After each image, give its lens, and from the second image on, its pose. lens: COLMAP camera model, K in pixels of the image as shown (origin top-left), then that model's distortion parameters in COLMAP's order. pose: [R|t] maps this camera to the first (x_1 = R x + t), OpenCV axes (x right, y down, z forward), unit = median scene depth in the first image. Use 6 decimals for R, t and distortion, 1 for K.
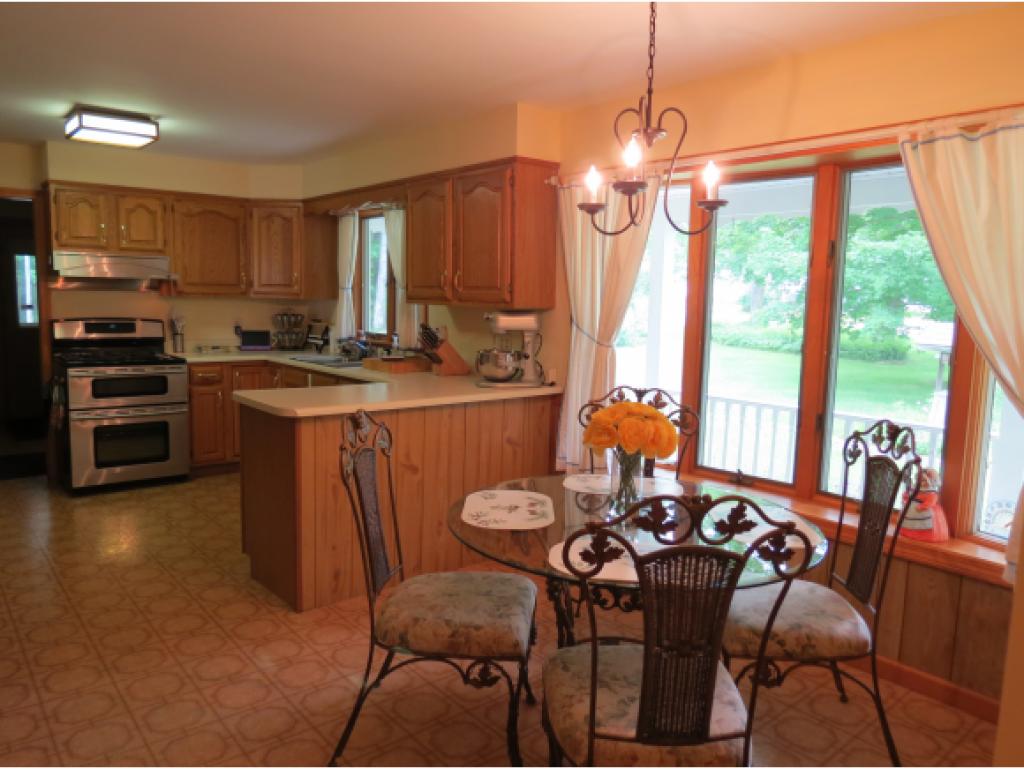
lens RADIAL K [[728.0, 0, 512.9], [0, 728.0, 385.0], [0, 0, 1]] dist [-0.027322, 0.003328]
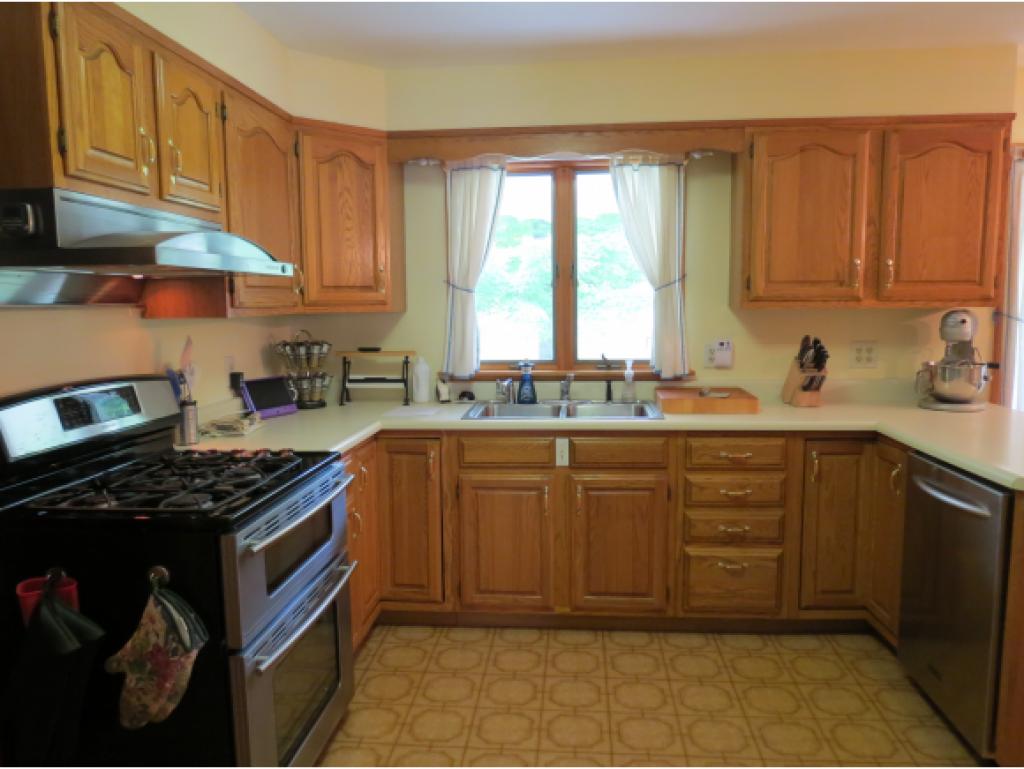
lens RADIAL K [[728.0, 0, 512.8], [0, 728.0, 386.6], [0, 0, 1]] dist [-0.027322, 0.003328]
pose [[0.719125, -0.112624, 0.685694, -0.618568], [0.109743, 0.992802, 0.047973, -0.079601], [-0.686161, 0.040752, 0.726308, 0.543420]]
